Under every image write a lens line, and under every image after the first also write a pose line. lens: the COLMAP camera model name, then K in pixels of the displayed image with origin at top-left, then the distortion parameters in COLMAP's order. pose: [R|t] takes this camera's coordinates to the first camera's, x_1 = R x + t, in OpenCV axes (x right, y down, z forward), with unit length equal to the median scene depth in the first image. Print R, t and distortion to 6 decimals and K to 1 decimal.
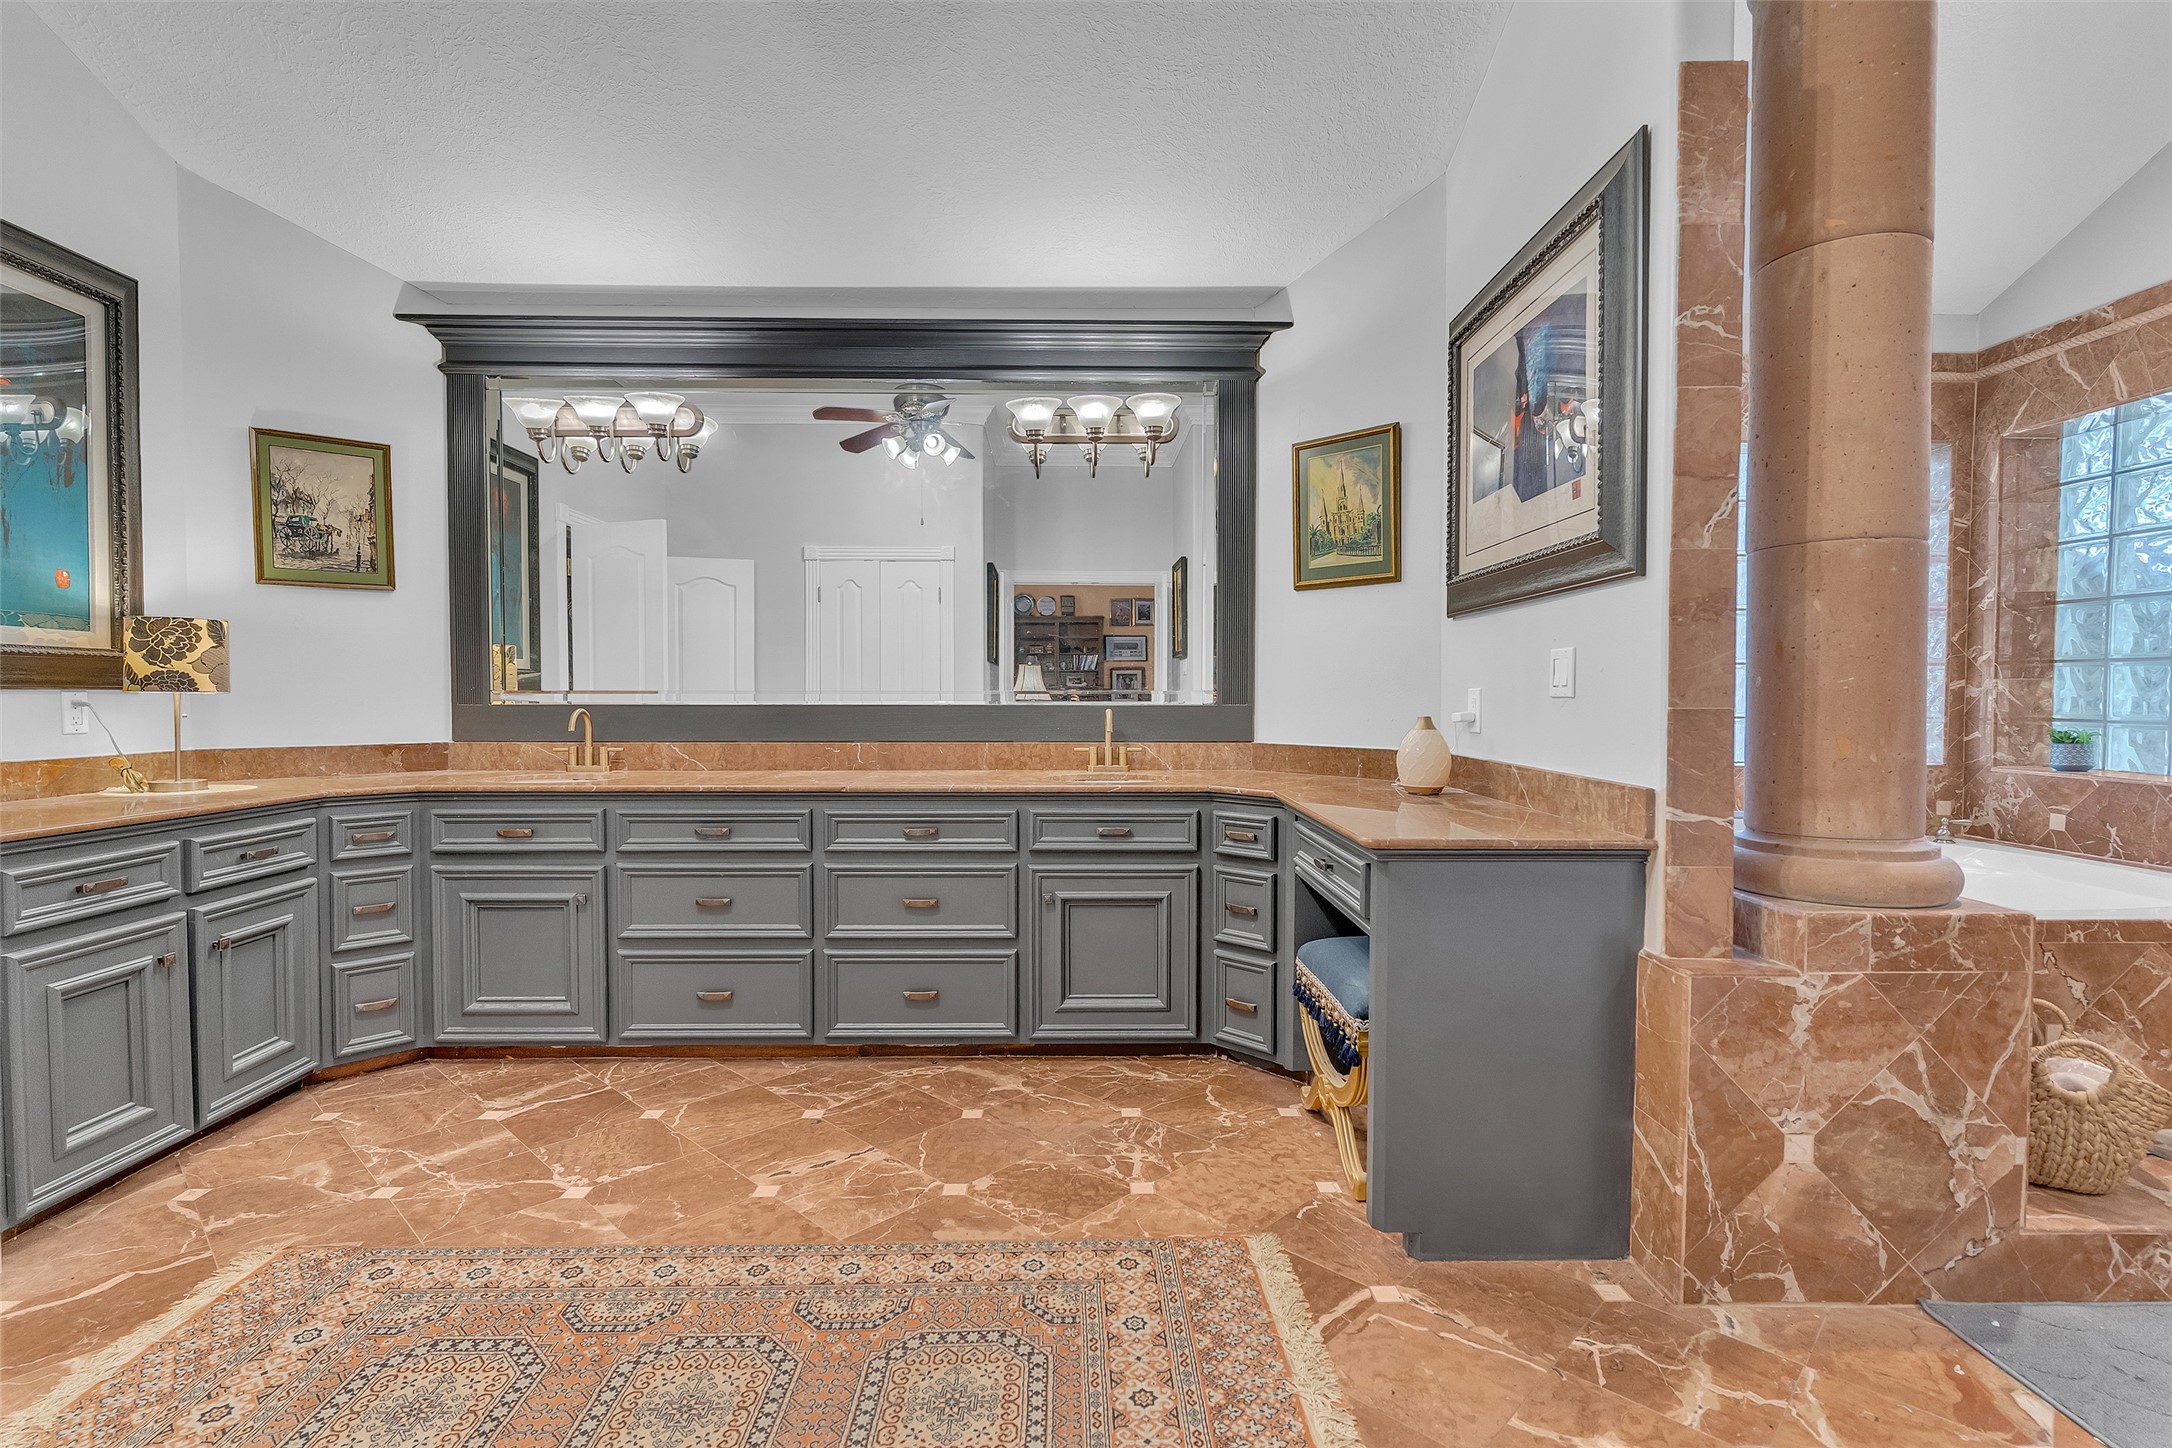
lens RADIAL K [[1034.2, 0, 1088.1], [0, 1034.2, 718.6], [0, 0, 1]] dist [0.003790, -0.001337]
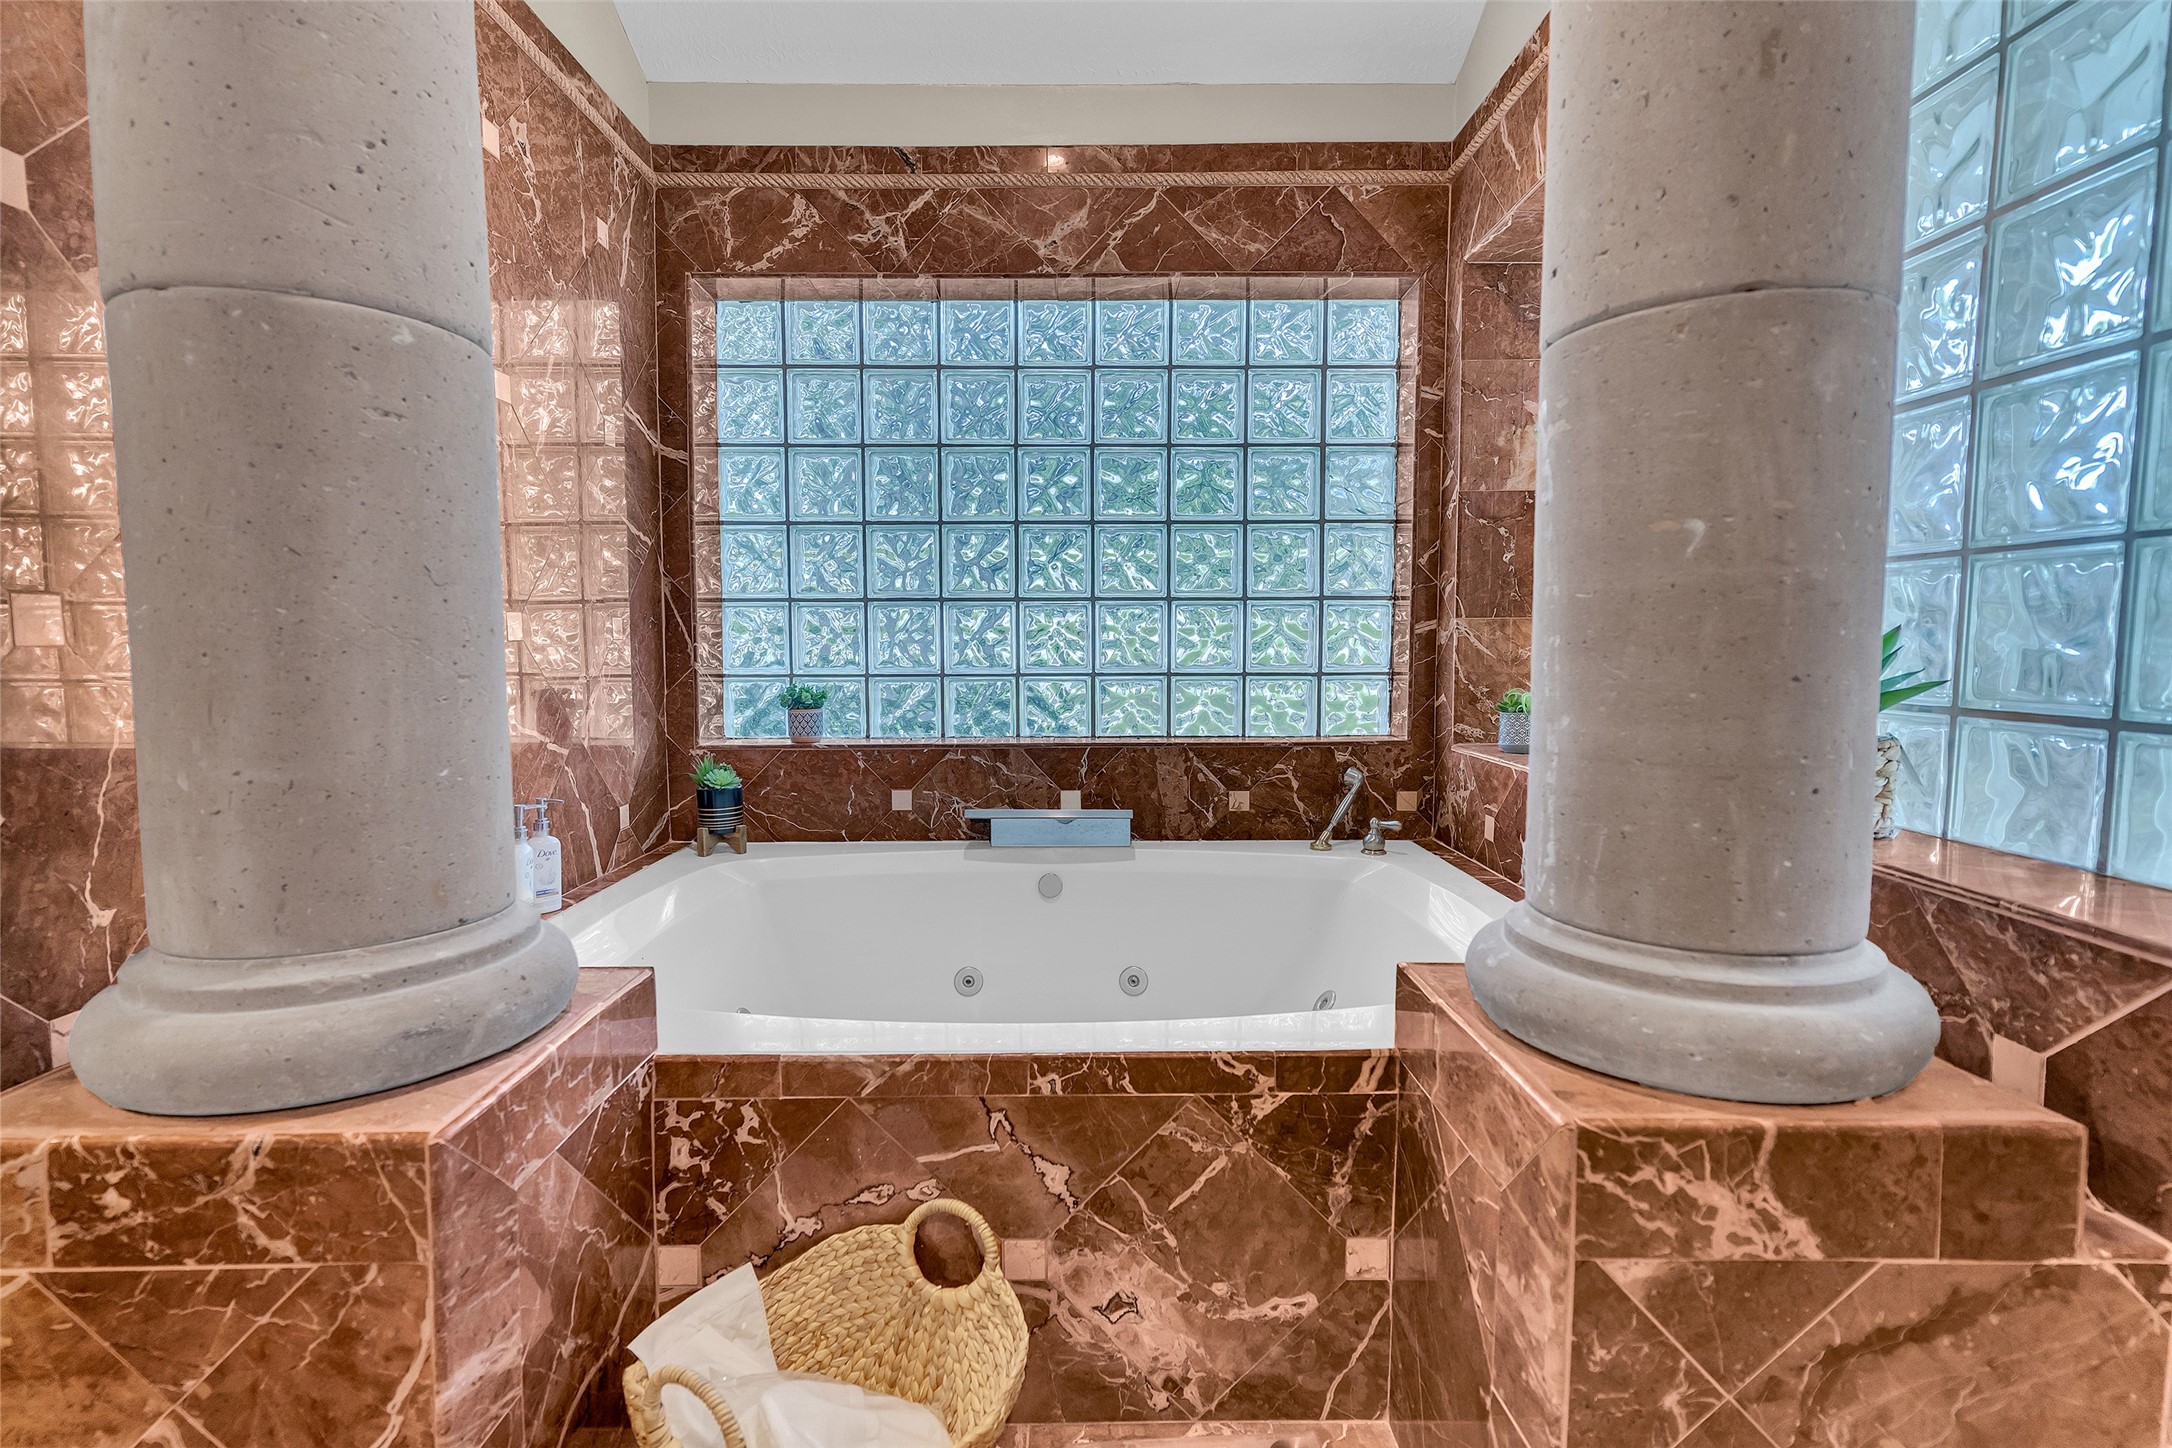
lens RADIAL K [[1034.2, 0, 1087.8], [0, 1034.2, 720.3], [0, 0, 1]] dist [0.003790, -0.001337]
pose [[0.999960, -0.003363, -0.008343, 1.197232], [0.003777, 0.998730, 0.050231, -0.010671], [0.008163, -0.050260, 0.998703, 0.568863]]
